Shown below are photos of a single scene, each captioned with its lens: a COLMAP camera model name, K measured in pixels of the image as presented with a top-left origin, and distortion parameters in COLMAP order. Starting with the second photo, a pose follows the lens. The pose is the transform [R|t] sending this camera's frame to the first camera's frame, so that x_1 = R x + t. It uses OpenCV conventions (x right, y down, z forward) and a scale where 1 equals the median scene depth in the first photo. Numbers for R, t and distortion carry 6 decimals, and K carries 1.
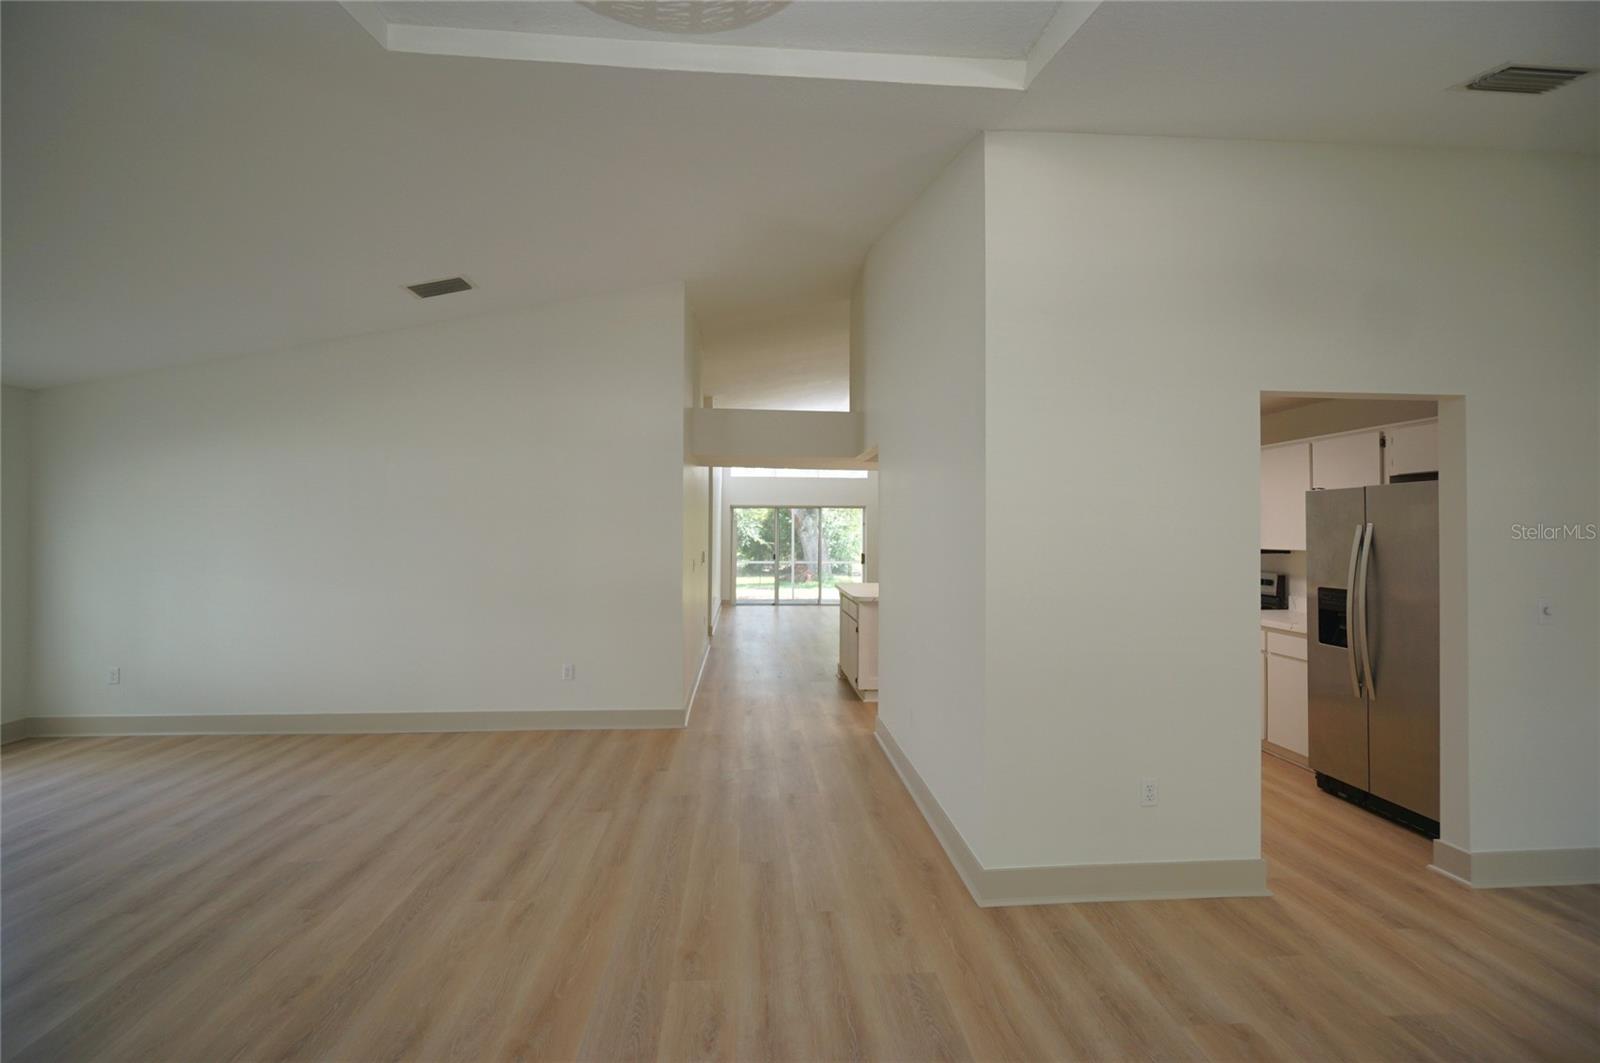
lens RADIAL K [[684.6, 0, 800.0], [0, 684.6, 531.5], [0, 0, 1]] dist [0.000090, 0.000235]
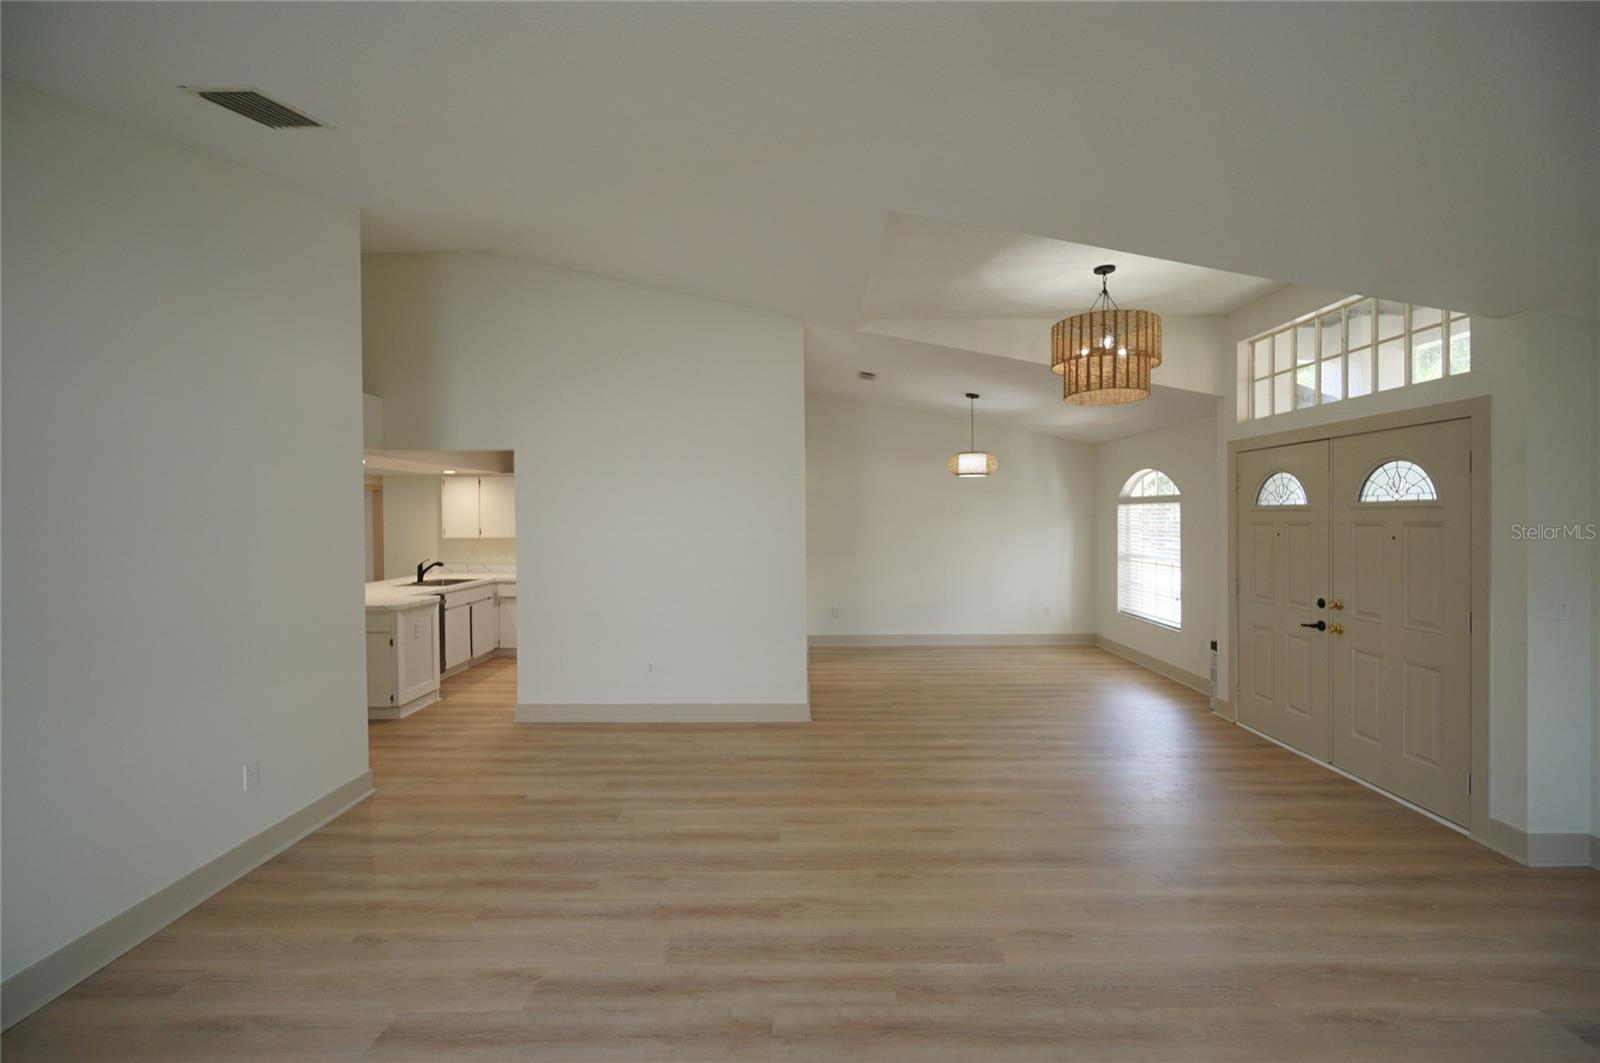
lens RADIAL K [[684.6, 0, 800.0], [0, 684.6, 531.5], [0, 0, 1]] dist [0.000090, 0.000235]
pose [[0.091552, -0.024135, 0.995508, -1.400832], [0.005232, 0.999704, 0.023756, -0.039461], [-0.995787, 0.003034, 0.091651, 0.703117]]
